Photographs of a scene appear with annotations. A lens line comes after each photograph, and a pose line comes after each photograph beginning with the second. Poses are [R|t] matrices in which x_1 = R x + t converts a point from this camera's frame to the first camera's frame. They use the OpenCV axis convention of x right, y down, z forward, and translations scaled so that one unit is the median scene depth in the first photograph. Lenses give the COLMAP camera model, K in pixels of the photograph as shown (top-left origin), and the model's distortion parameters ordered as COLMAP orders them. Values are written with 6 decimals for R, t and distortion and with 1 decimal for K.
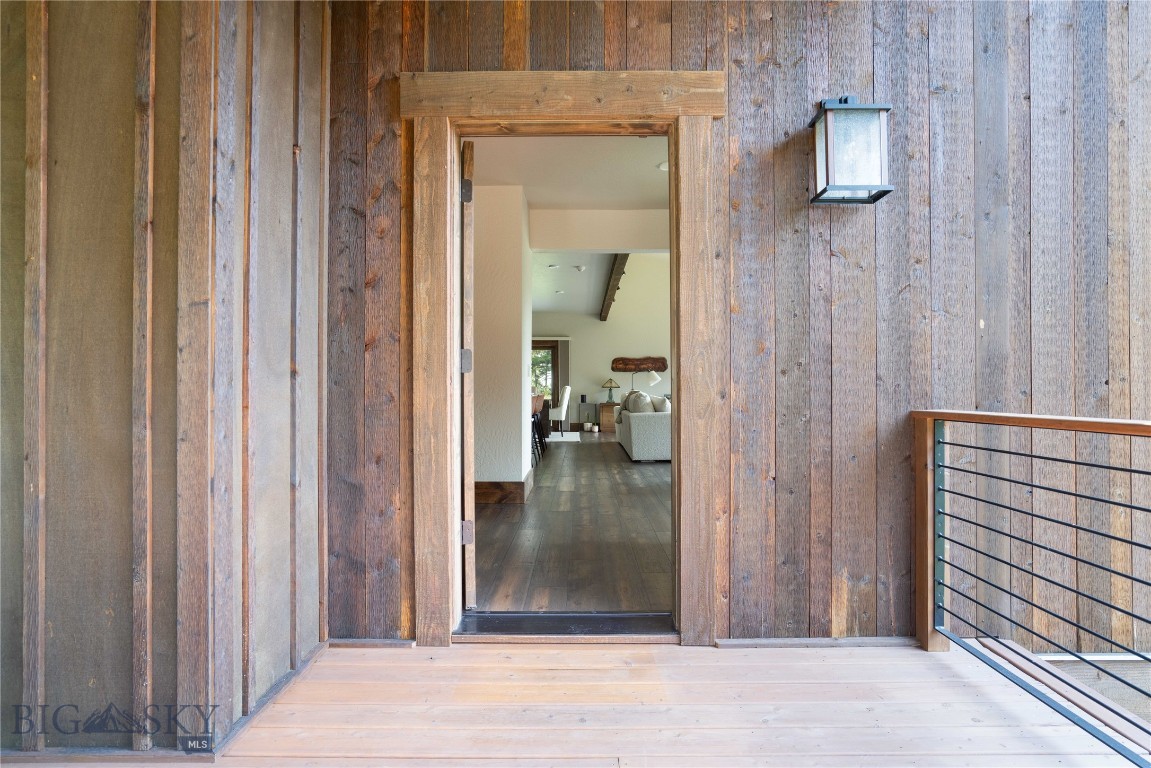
lens RADIAL K [[604.0, 0, 577.4], [0, 604.0, 384.0], [0, 0, 1]] dist [0.002040, 0.000528]
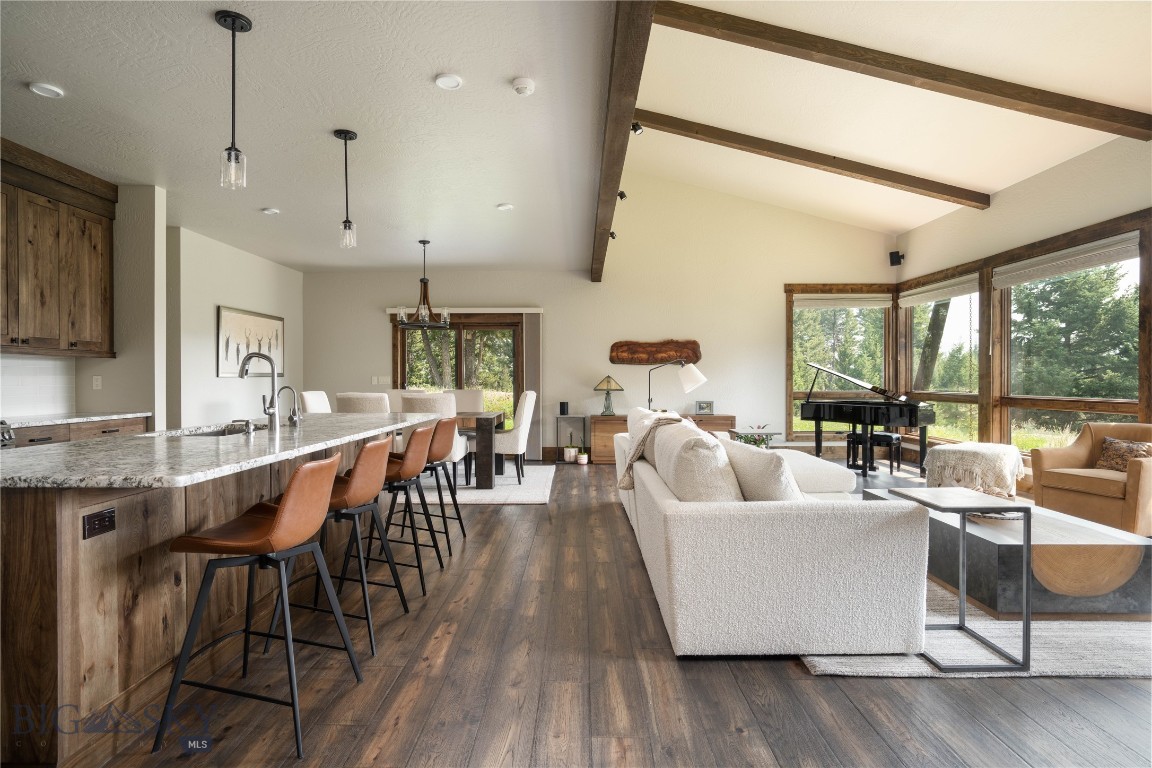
lens RADIAL K [[604.5, 0, 574.7], [0, 604.5, 380.6], [0, 0, 1]] dist [0.002040, 0.000528]
pose [[0.999996, -0.000840, -0.002525, 0.023166], [0.000867, 0.999943, 0.010685, -0.010579], [0.002515, -0.010687, 0.999940, 0.397374]]
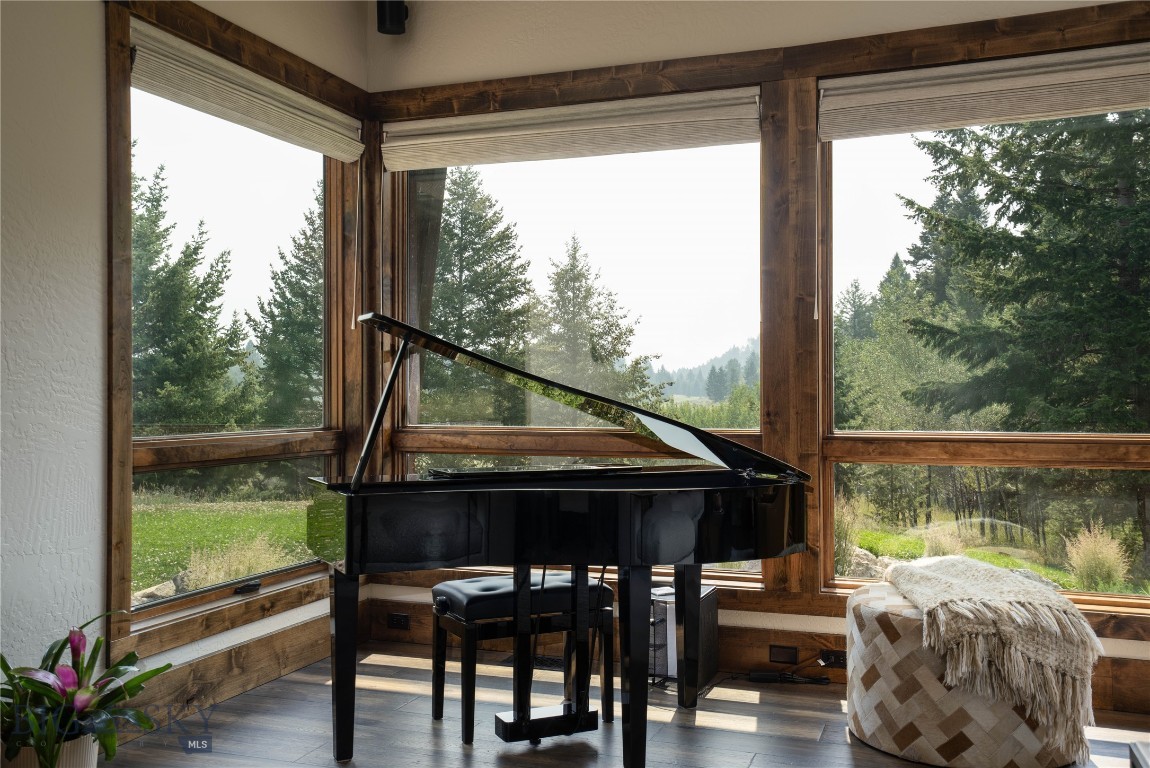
lens RADIAL K [[1078.4, 0, 572.8], [0, 1078.4, 385.0], [0, 0, 1]] dist [0.048129, 0.000000]
pose [[0.350081, 0.007687, 0.936688, 0.041468], [-0.003942, 0.999970, -0.006733, -0.004824], [-0.936711, -0.001335, 0.350101, 0.825520]]
